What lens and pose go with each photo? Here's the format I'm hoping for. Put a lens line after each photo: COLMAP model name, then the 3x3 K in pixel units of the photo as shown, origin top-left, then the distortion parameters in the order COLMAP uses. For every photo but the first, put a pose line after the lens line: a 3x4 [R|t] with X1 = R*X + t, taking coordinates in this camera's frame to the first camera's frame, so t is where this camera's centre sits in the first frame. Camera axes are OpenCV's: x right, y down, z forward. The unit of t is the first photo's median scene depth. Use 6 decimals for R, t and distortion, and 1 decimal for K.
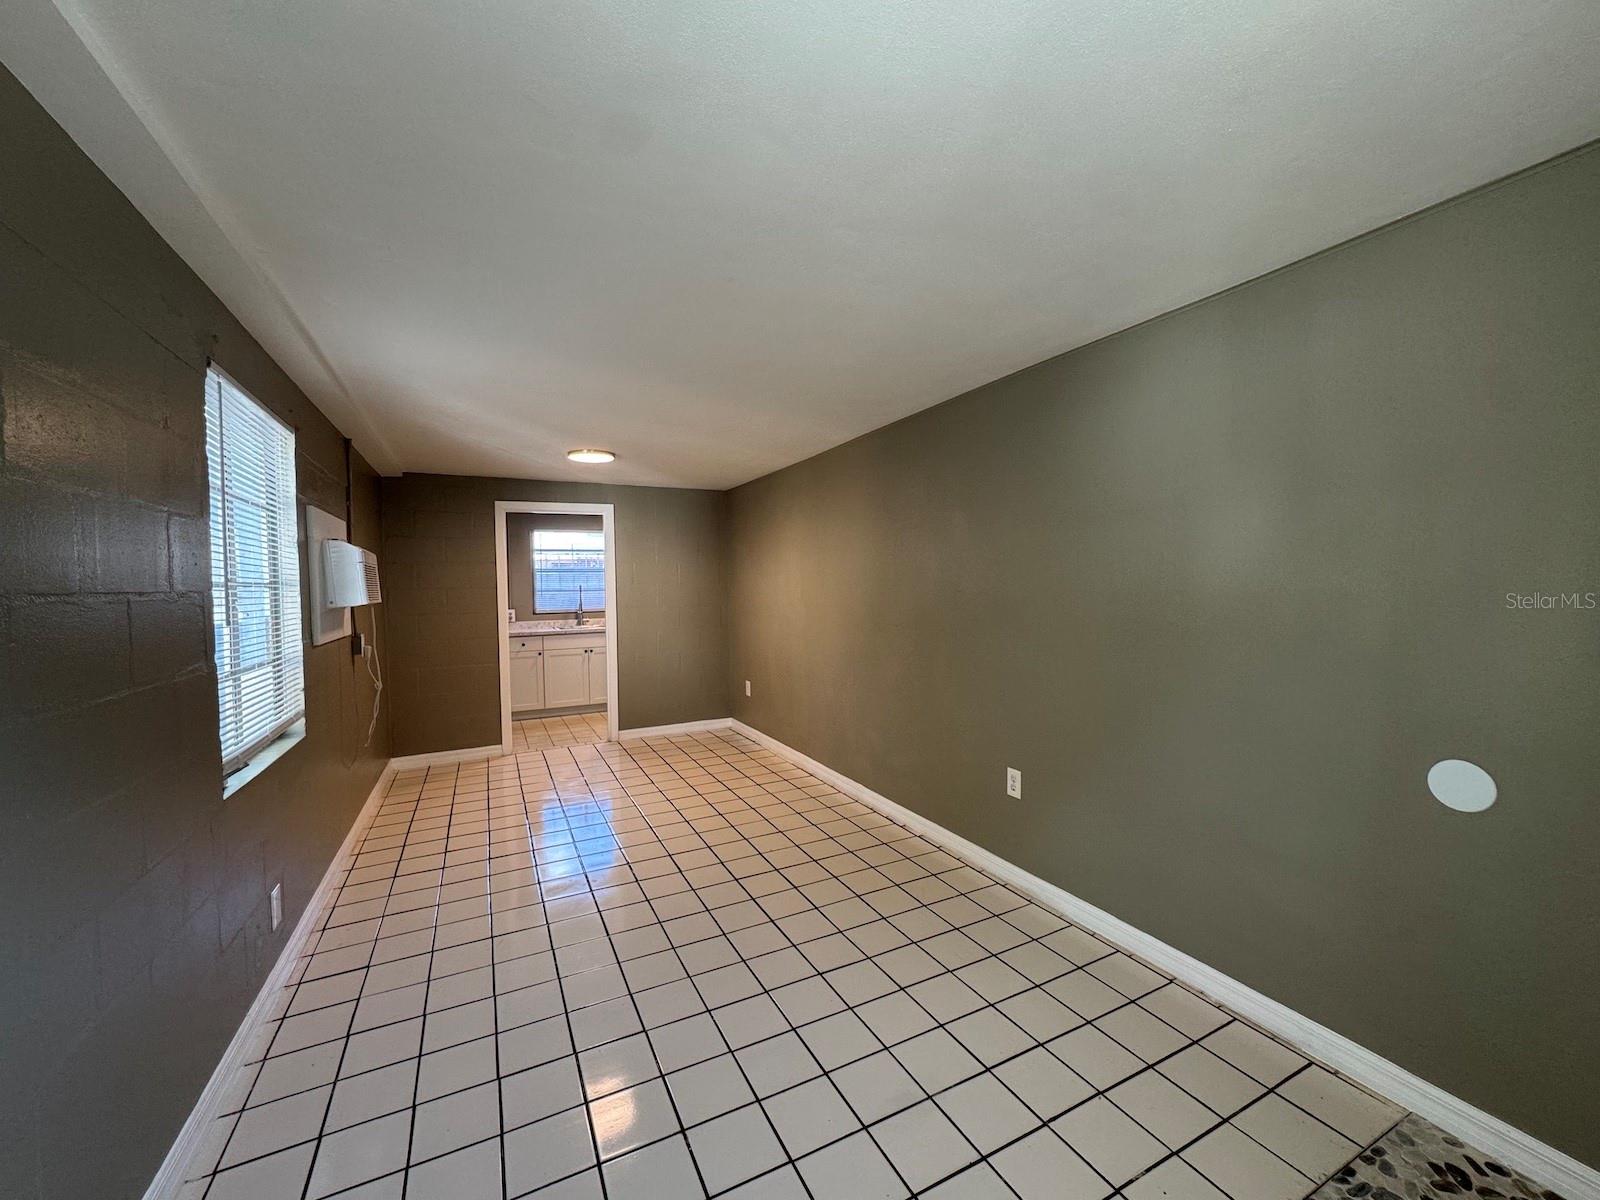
lens RADIAL K [[639.5, 0, 800.0], [0, 639.5, 600.0], [0, 0, 1]] dist [0.000290, -0.000127]
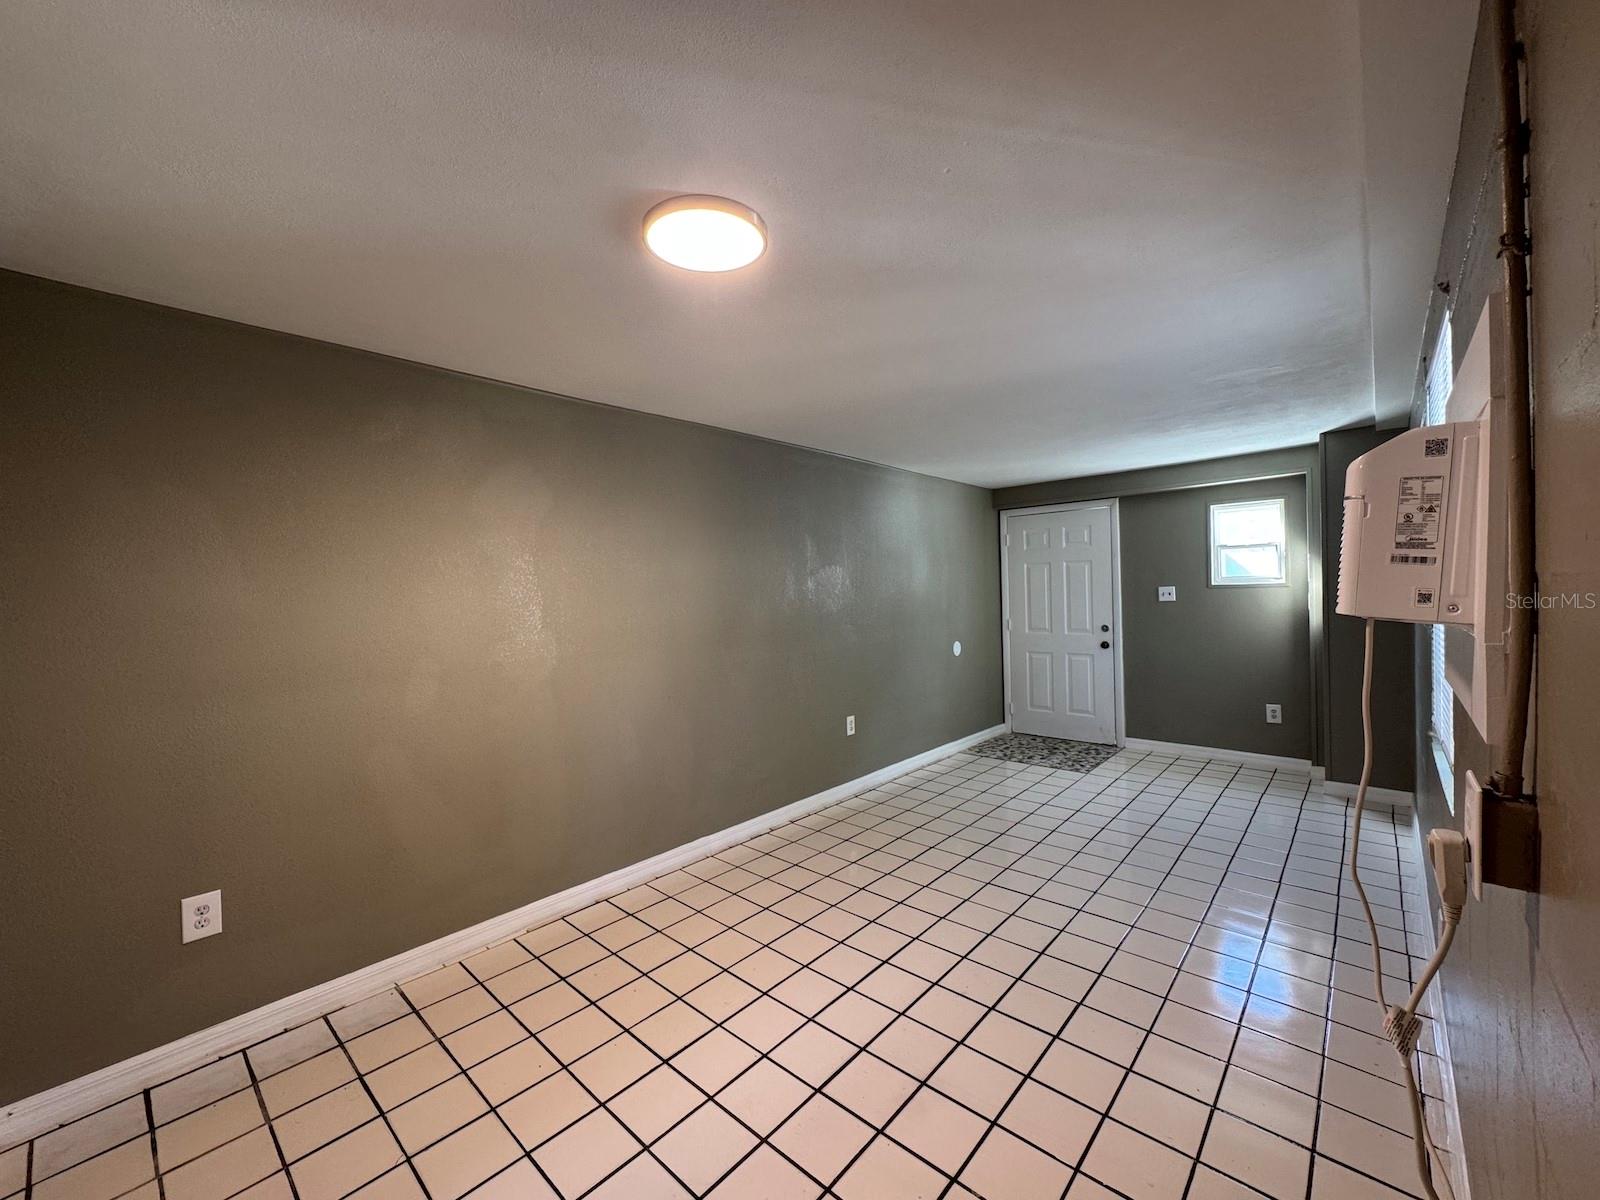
lens RADIAL K [[639.5, 0, 800.0], [0, 639.5, 600.0], [0, 0, 1]] dist [0.000290, -0.000127]
pose [[-0.363157, -0.044859, 0.930648, -0.858394], [0.008712, 0.998633, 0.051536, -0.070014], [-0.931687, 0.026823, -0.362270, 1.426351]]
